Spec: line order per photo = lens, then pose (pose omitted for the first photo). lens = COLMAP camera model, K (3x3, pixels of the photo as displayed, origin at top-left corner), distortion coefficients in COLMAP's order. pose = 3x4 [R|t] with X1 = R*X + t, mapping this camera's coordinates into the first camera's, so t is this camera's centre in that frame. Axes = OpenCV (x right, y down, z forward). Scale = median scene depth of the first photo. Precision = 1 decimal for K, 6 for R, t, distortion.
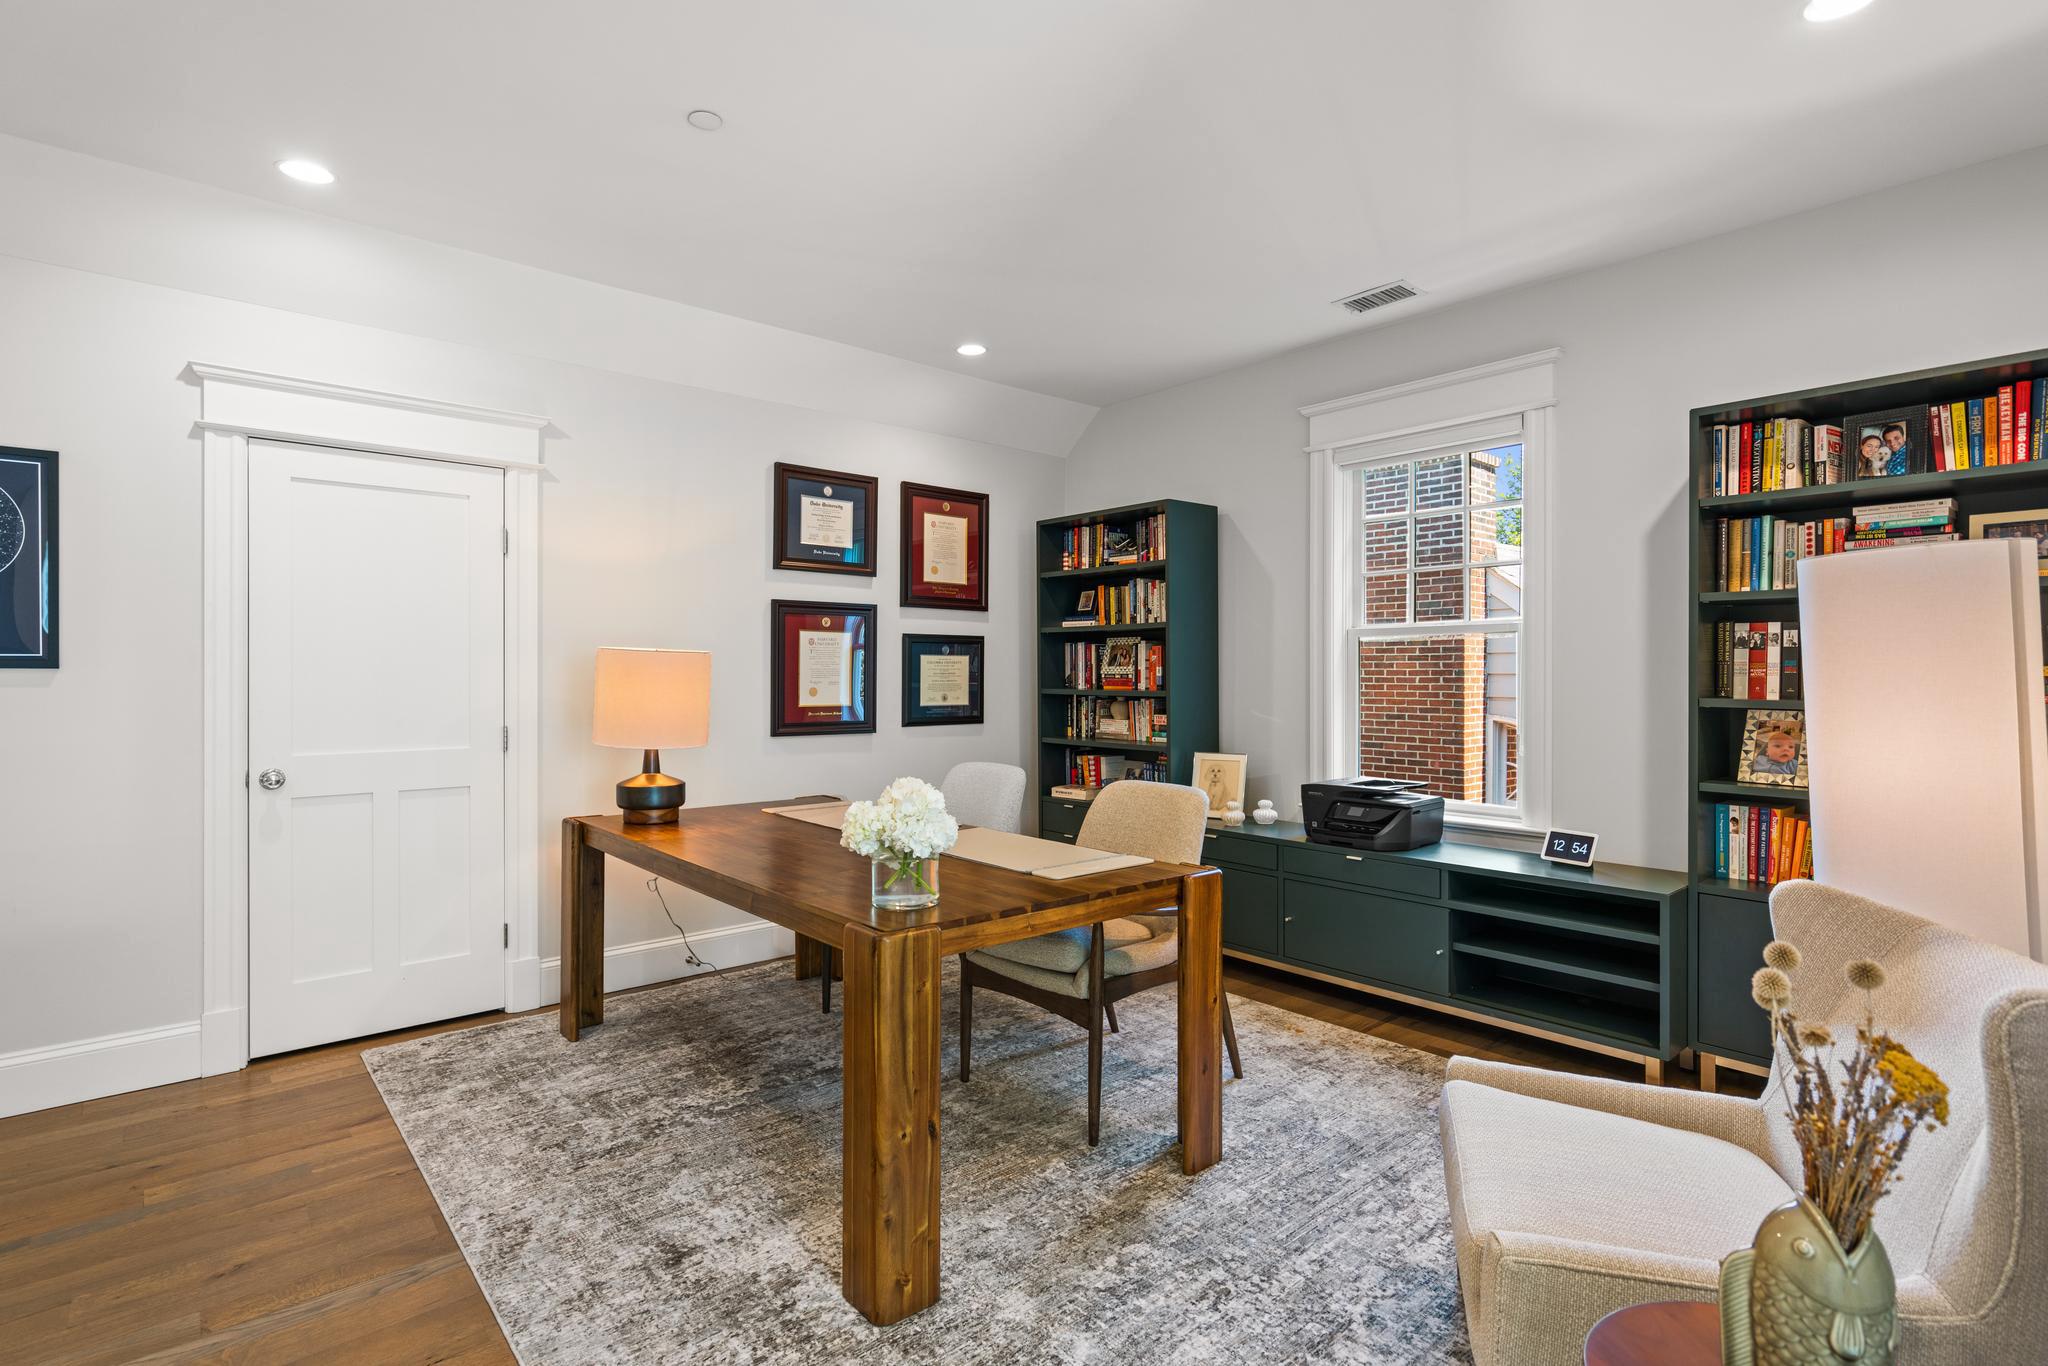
lens RADIAL K [[951.1, 0, 1015.4], [0, 951.1, 681.6], [0, 0, 1]] dist [-0.001677, 0.000615]
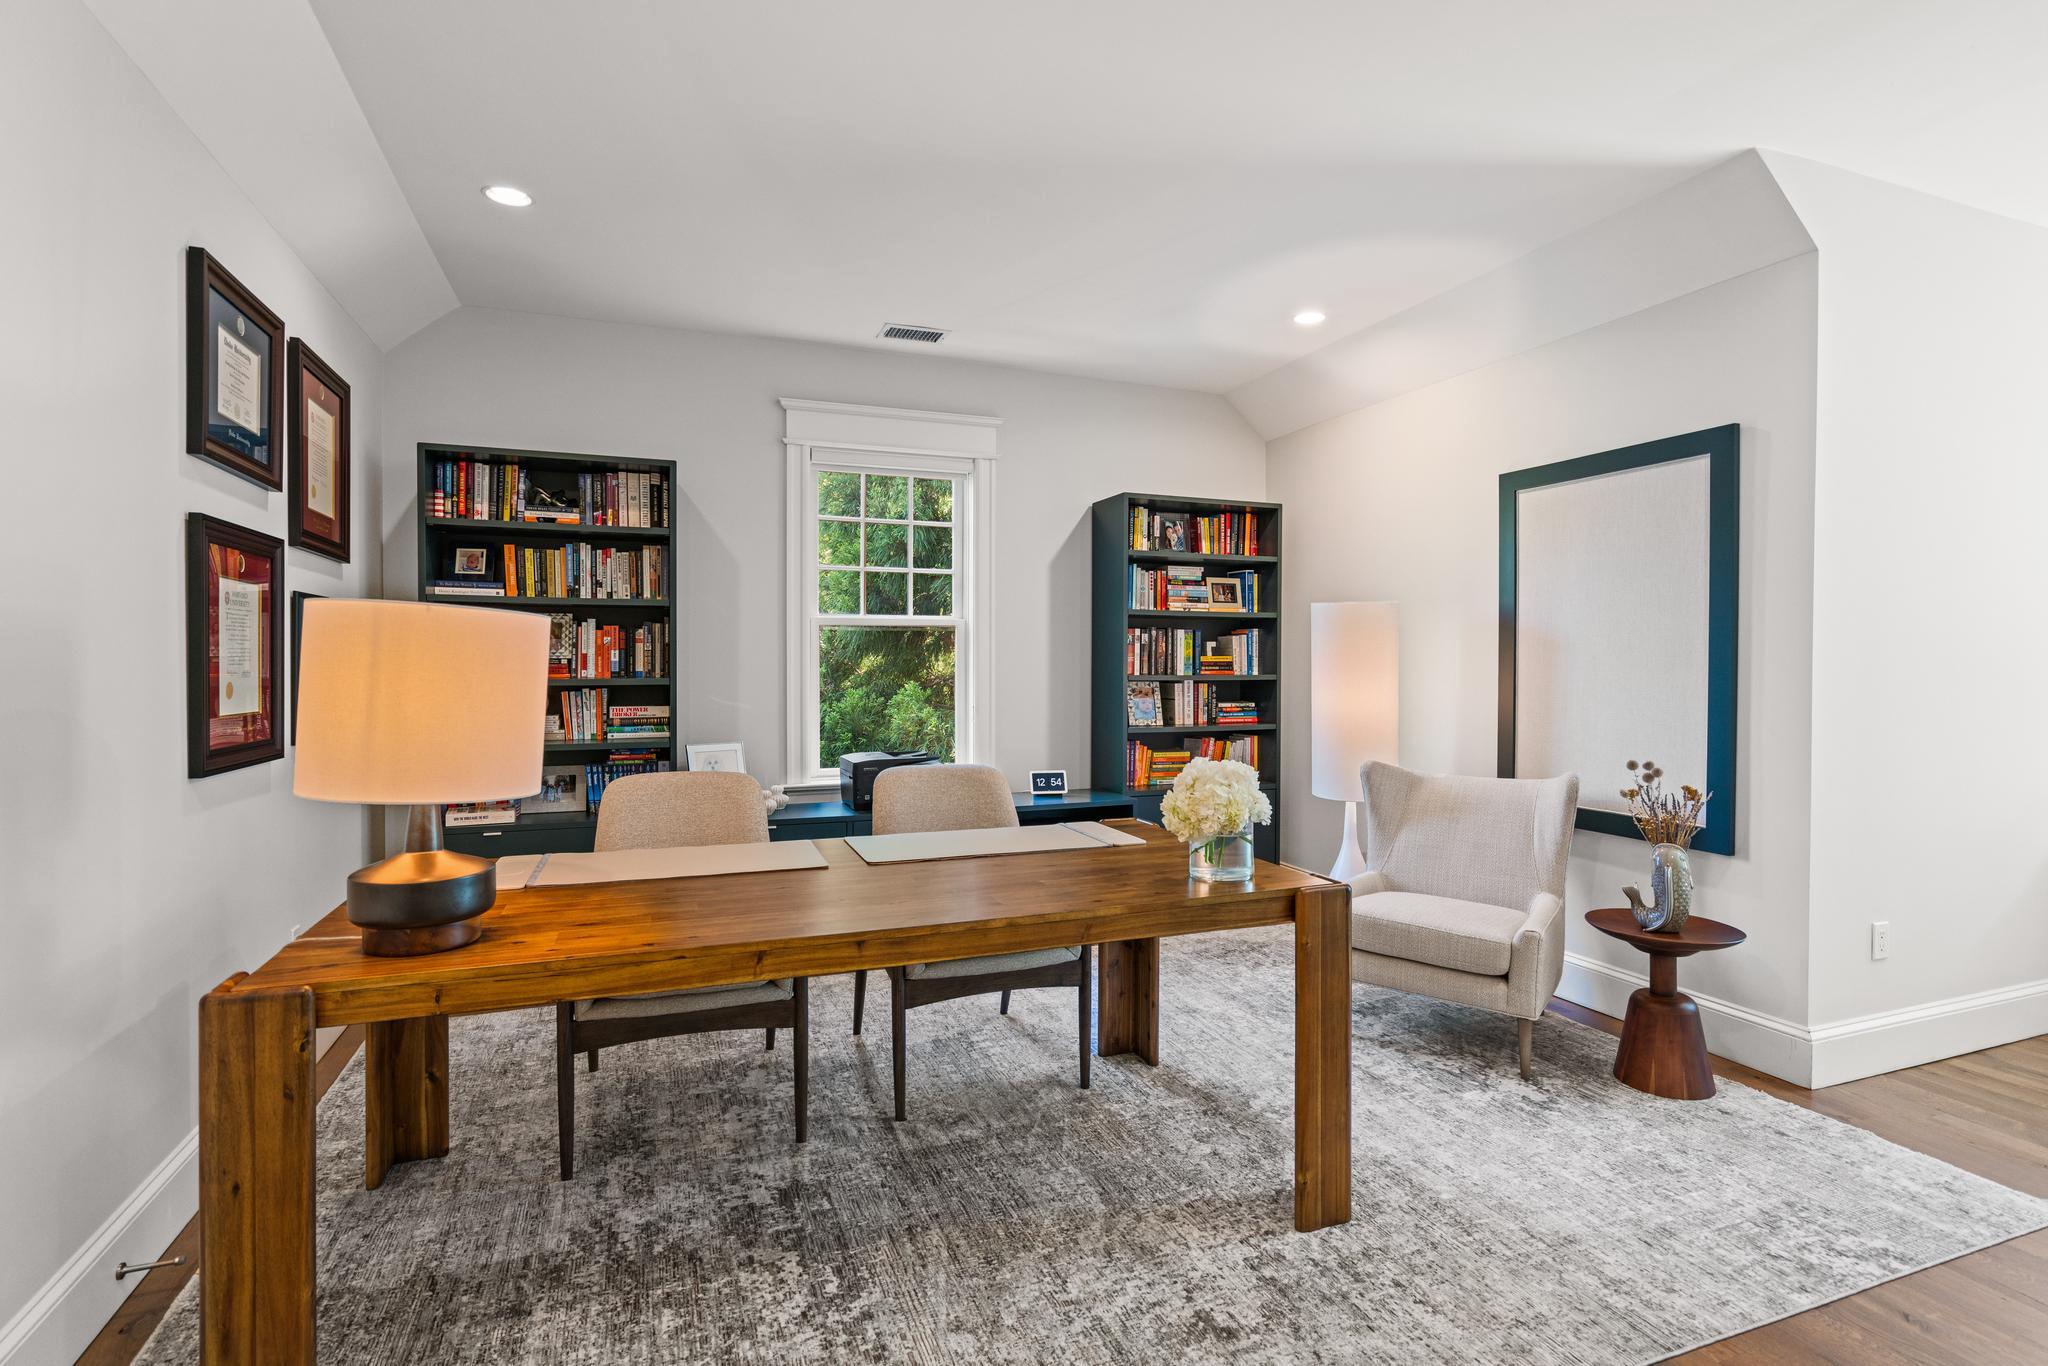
lens RADIAL K [[951.1, 0, 1015.4], [0, 951.1, 681.6], [0, 0, 1]] dist [-0.001677, 0.000615]
pose [[0.373678, -0.020166, 0.927339, -0.666105], [0.006530, 0.999796, 0.019110, -0.002619], [-0.927535, -0.001086, 0.373734, 0.462448]]
